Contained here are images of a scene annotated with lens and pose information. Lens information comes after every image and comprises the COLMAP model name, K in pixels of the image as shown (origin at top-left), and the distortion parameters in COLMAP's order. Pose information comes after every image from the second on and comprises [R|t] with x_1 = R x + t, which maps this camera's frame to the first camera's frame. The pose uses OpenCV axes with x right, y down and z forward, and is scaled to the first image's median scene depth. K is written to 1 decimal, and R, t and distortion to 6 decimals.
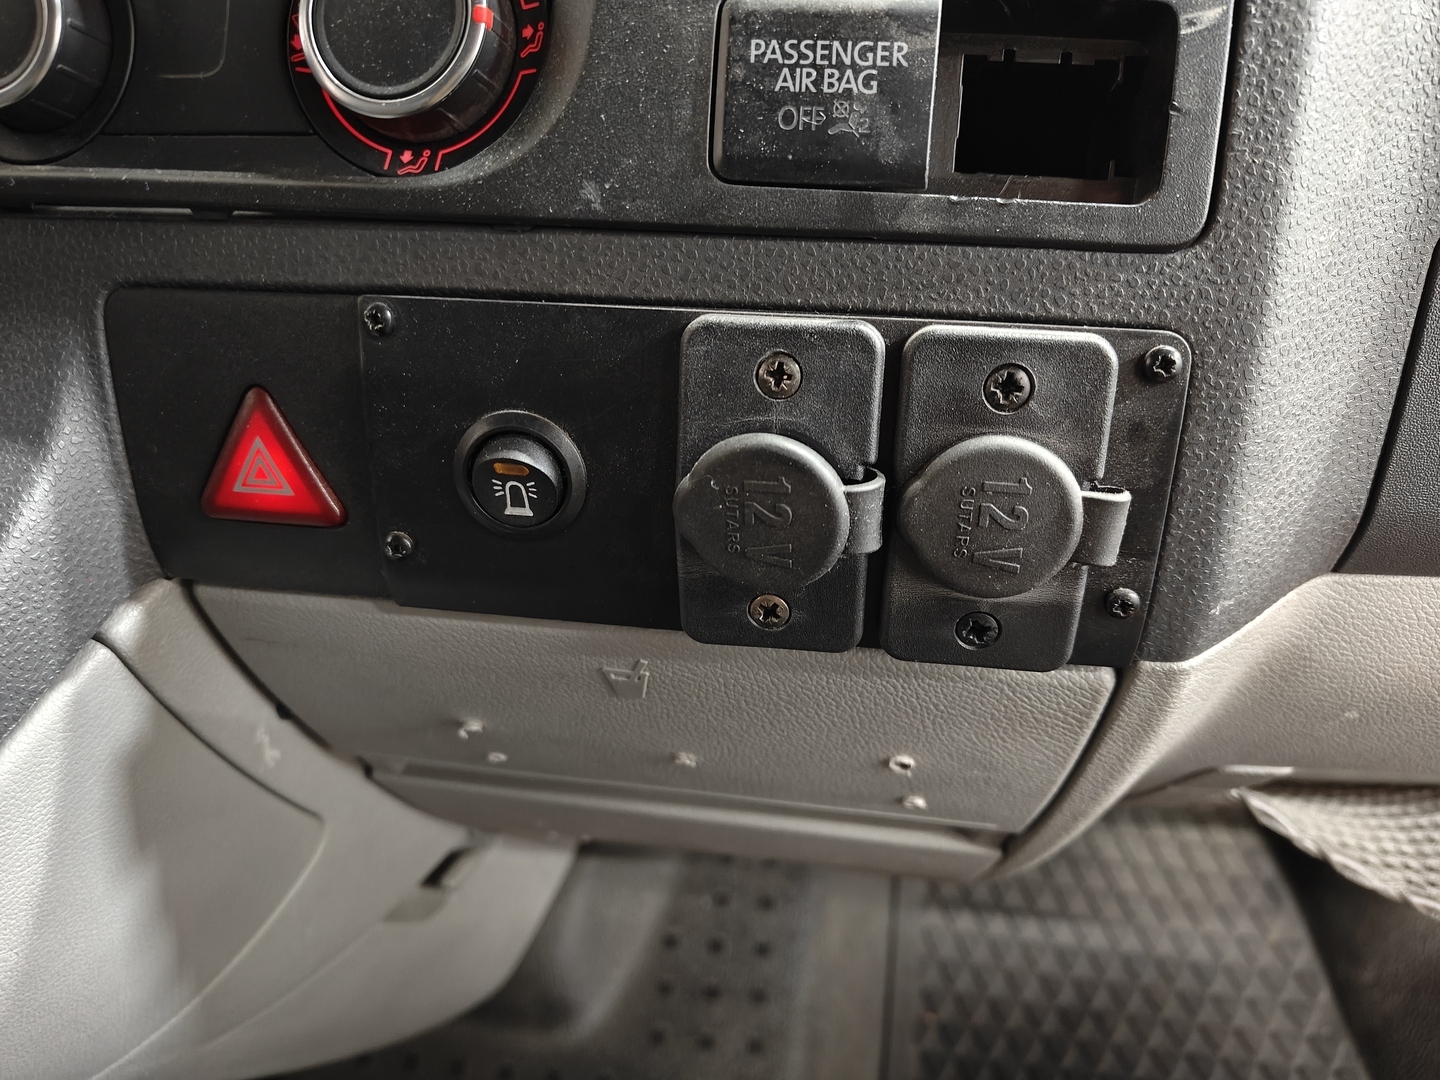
lens RADIAL K [[1045.9, 0, 720.0], [0, 1045.9, 540.0], [0, 0, 1]] dist [-0.013235, -0.002644]
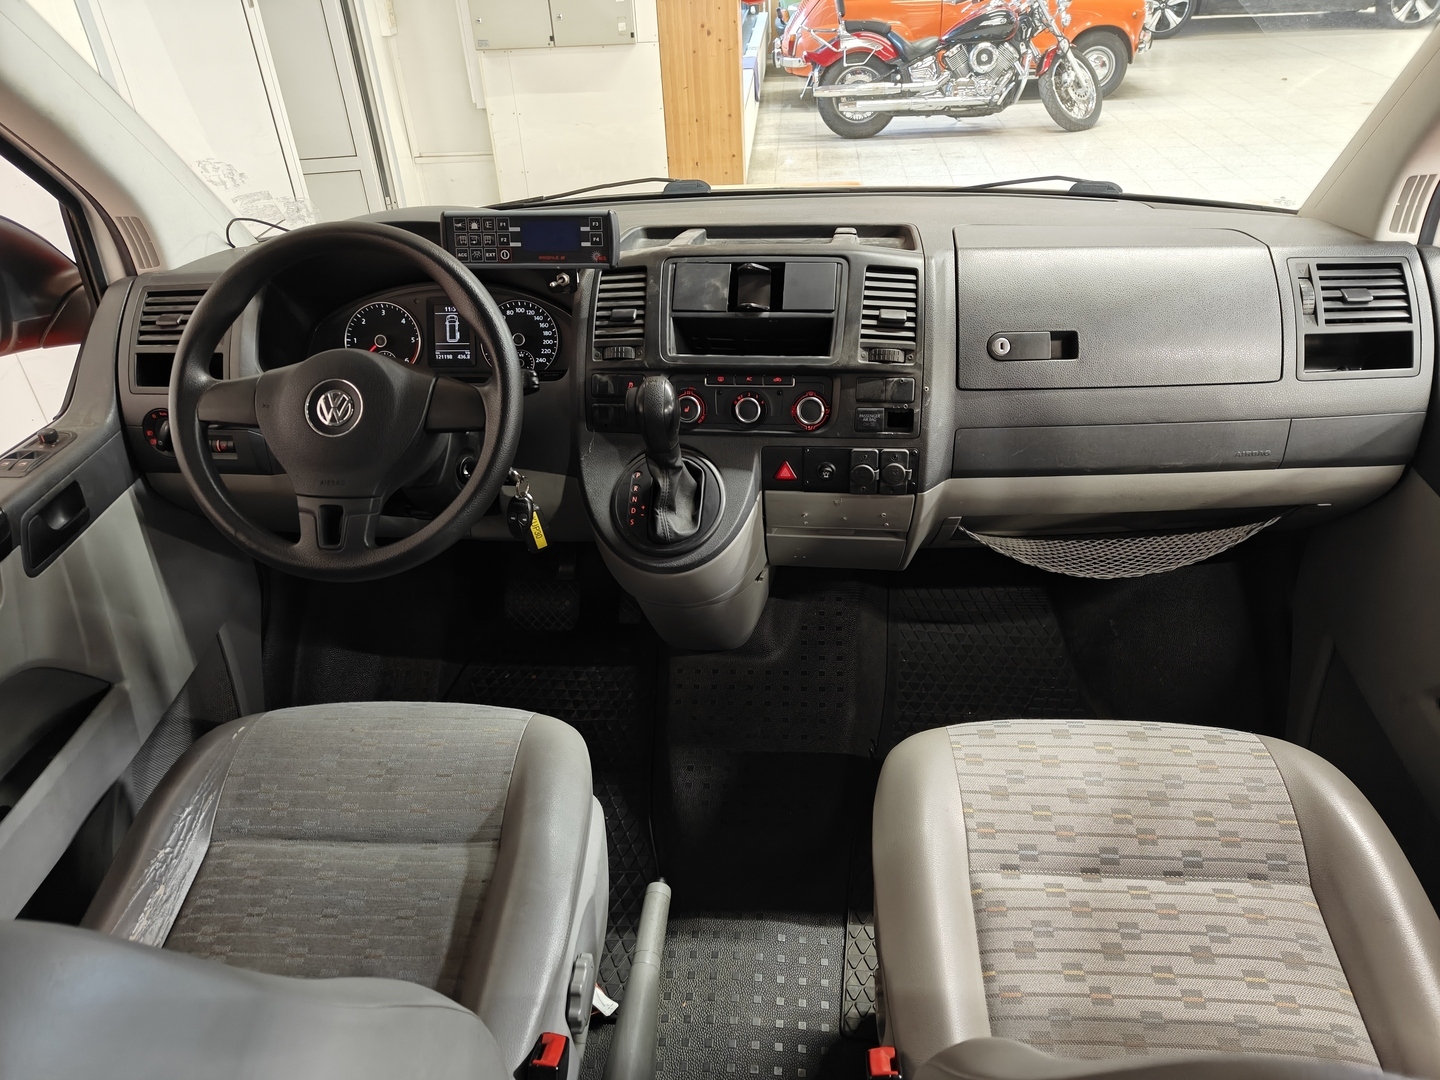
lens RADIAL K [[994.4, 0, 717.2], [0, 994.4, 540.5], [0, 0, 1]] dist [0.027555, -0.040207]
pose [[0.998524, -0.054177, -0.003703, -0.947252], [0.054303, 0.995978, 0.071267, -0.116274], [-0.000173, -0.071363, 0.997450, -5.804520]]
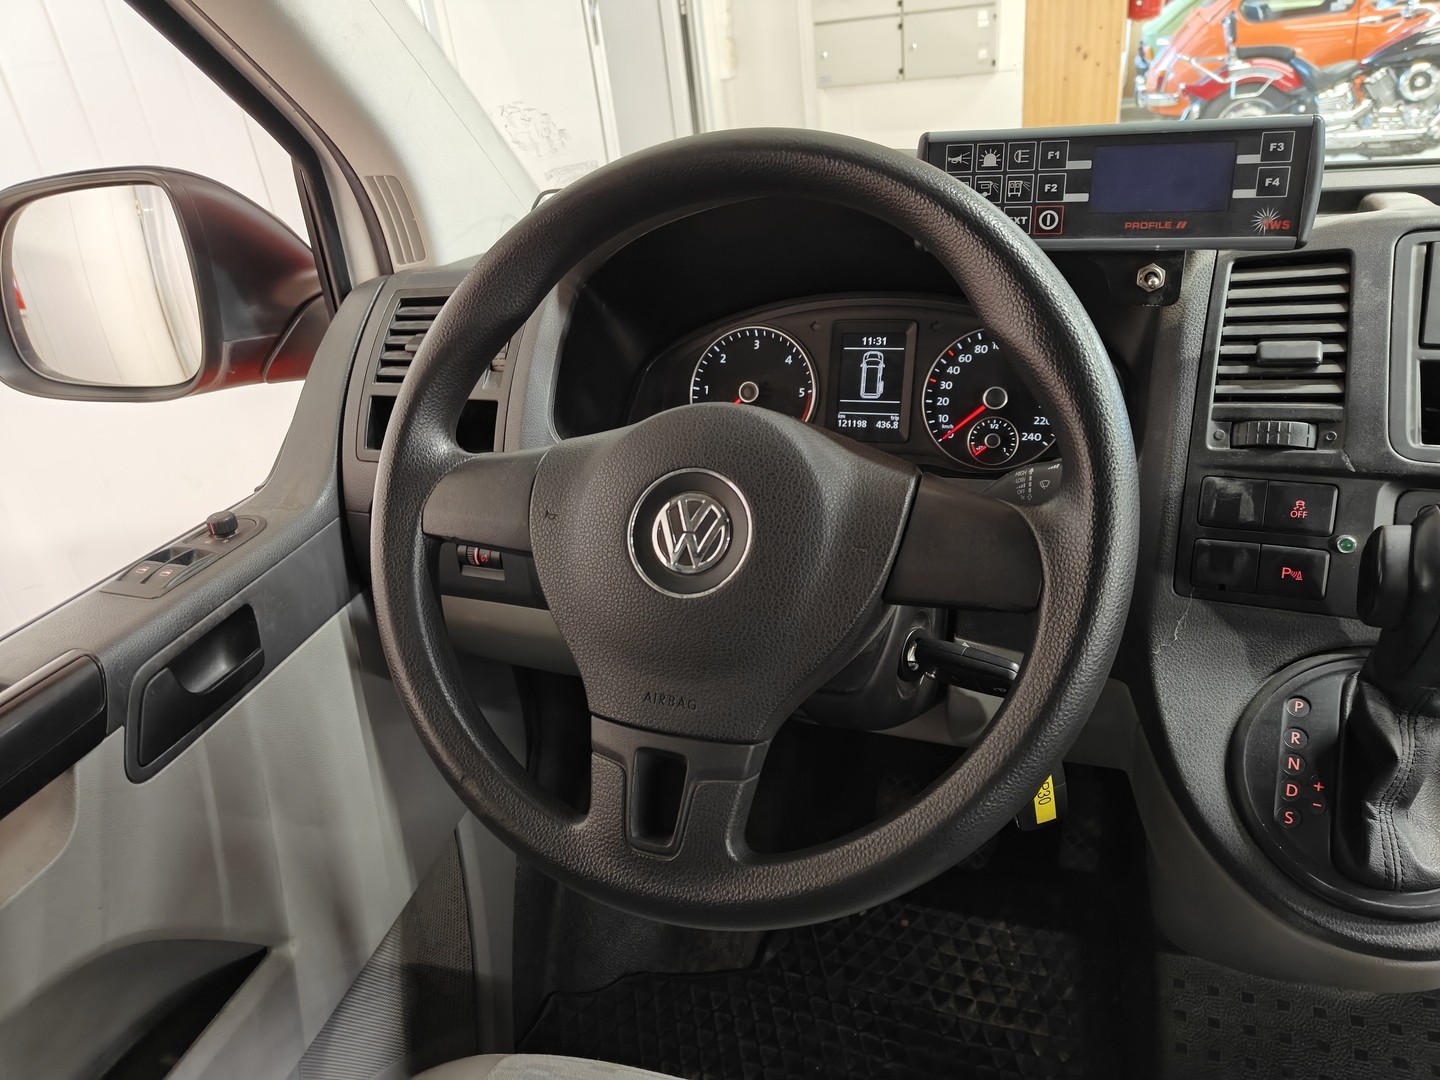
lens RADIAL K [[1016.1, 0, 713.4], [0, 1016.1, 543.1], [0, 0, 1]] dist [0.005978, -0.011357]
pose [[0.961856, 0.024918, -0.272417, -2.405580], [-0.023771, 0.999689, 0.007511, -0.597520], [0.272520, -0.000749, 0.962150, -2.404517]]
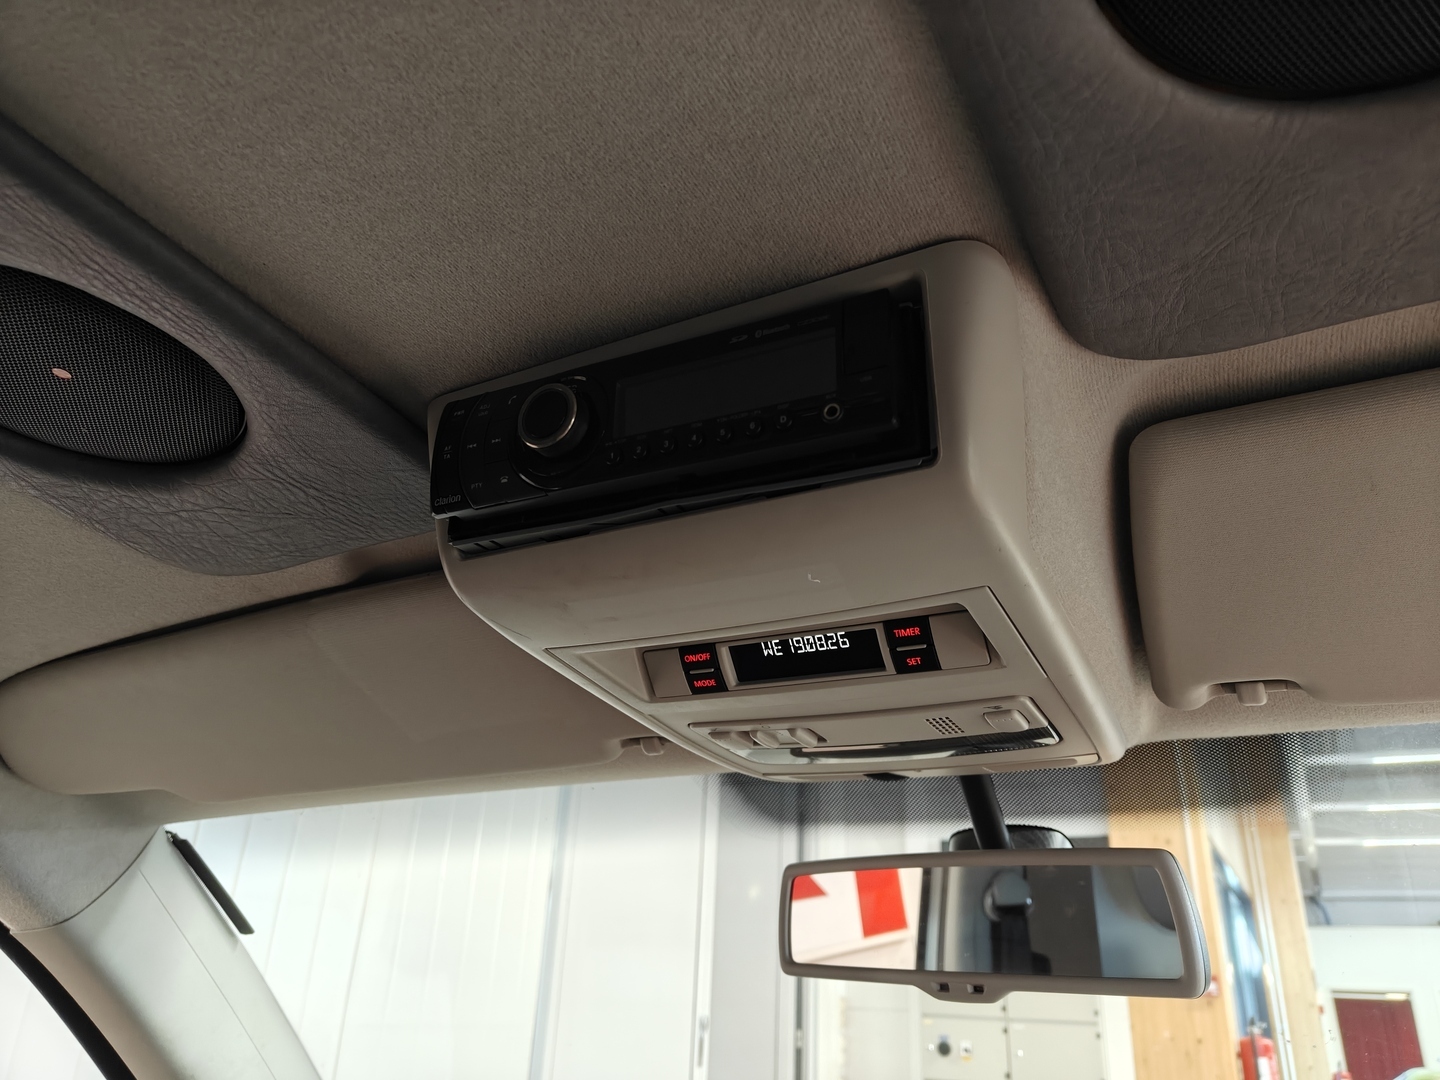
lens RADIAL K [[1045.9, 0, 720.0], [0, 1045.9, 540.0], [0, 0, 1]] dist [-0.013235, -0.002644]
pose [[0.920063, -0.114695, -0.374605, -0.318533], [-0.232124, 0.610679, -0.757093, -0.861683], [0.315599, 0.783528, 0.535240, -3.565319]]
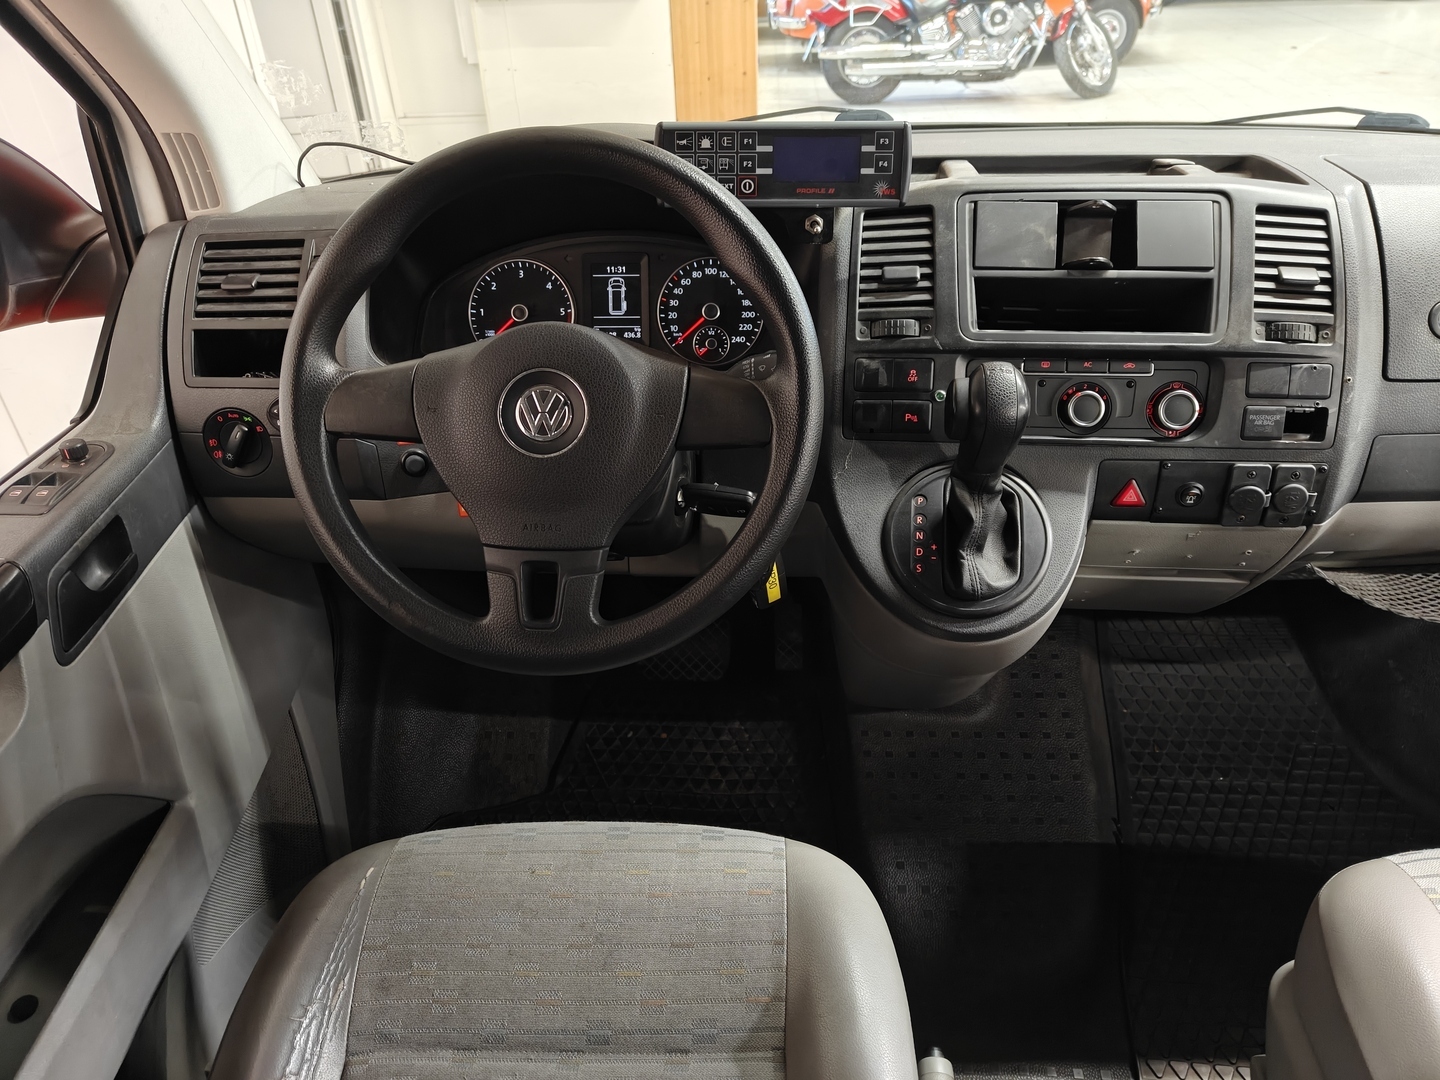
lens RADIAL K [[1009.0, 0, 720.0], [0, 1009.0, 540.0], [0, 0, 1]] dist [0.005636, -0.005152]
pose [[0.997513, -0.061751, 0.033993, -2.675253], [0.058415, 0.994077, 0.091645, -0.429915], [-0.039451, -0.089432, 0.995211, -3.810941]]
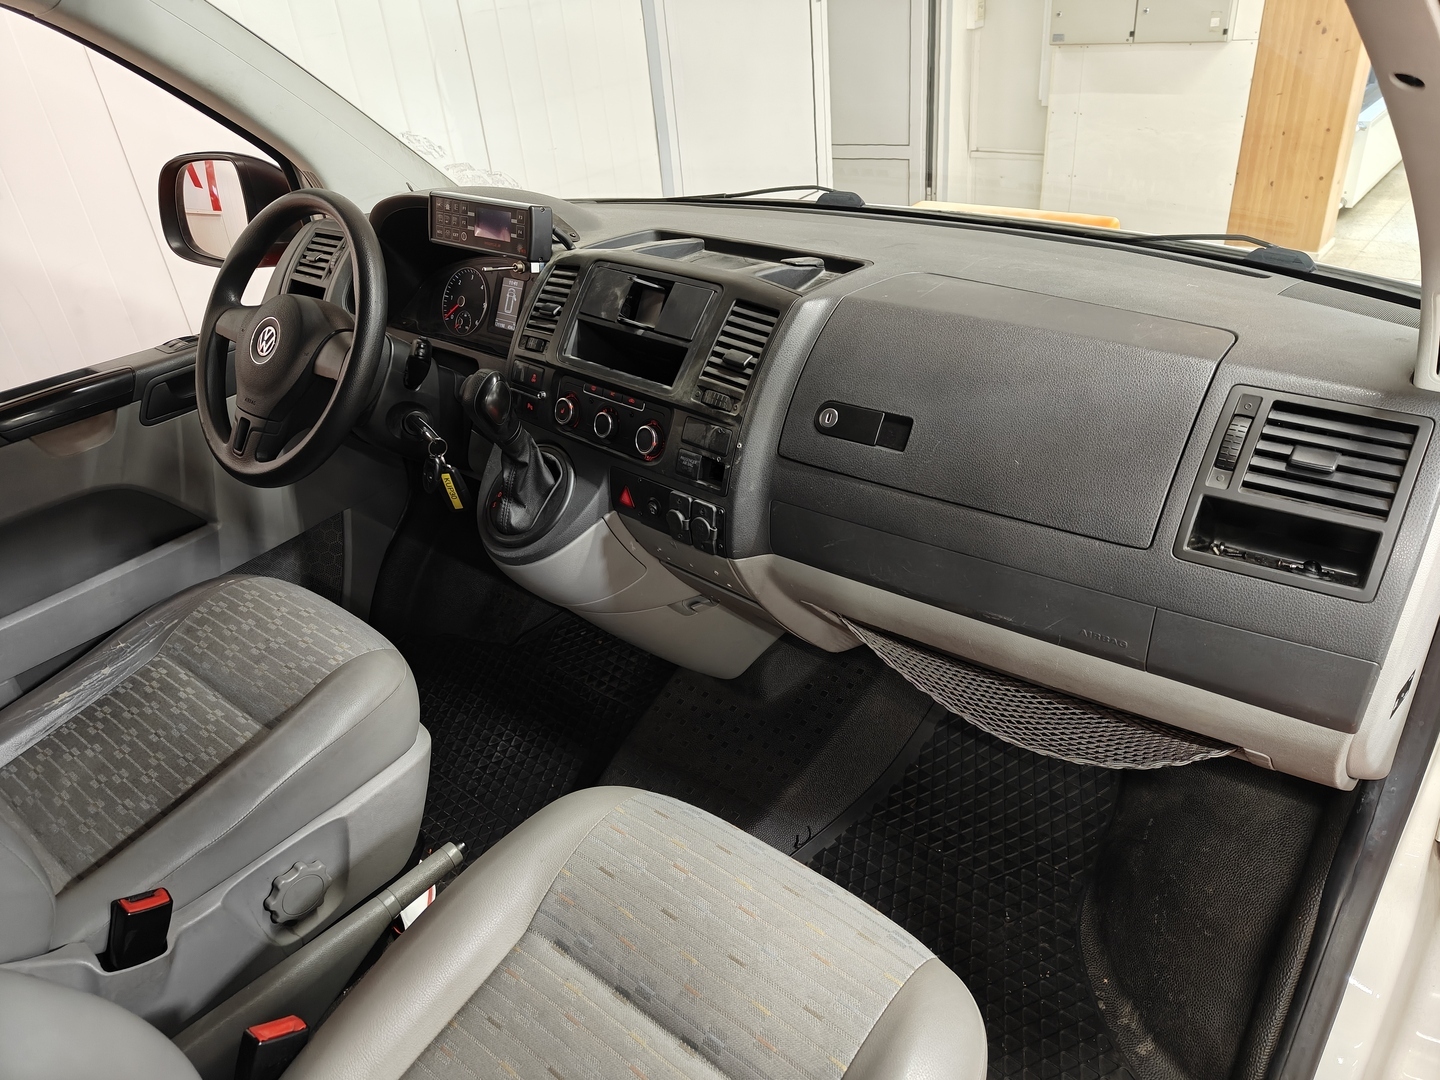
lens RADIAL K [[1000.6, 0, 725.1], [0, 1000.6, 541.0], [0, 0, 1]] dist [0.007126, 0.000399]
pose [[0.825537, 0.227045, -0.516661, 3.533531], [-0.194742, 0.973875, 0.116801, -0.691068], [0.529683, 0.004191, 0.848186, -4.152554]]
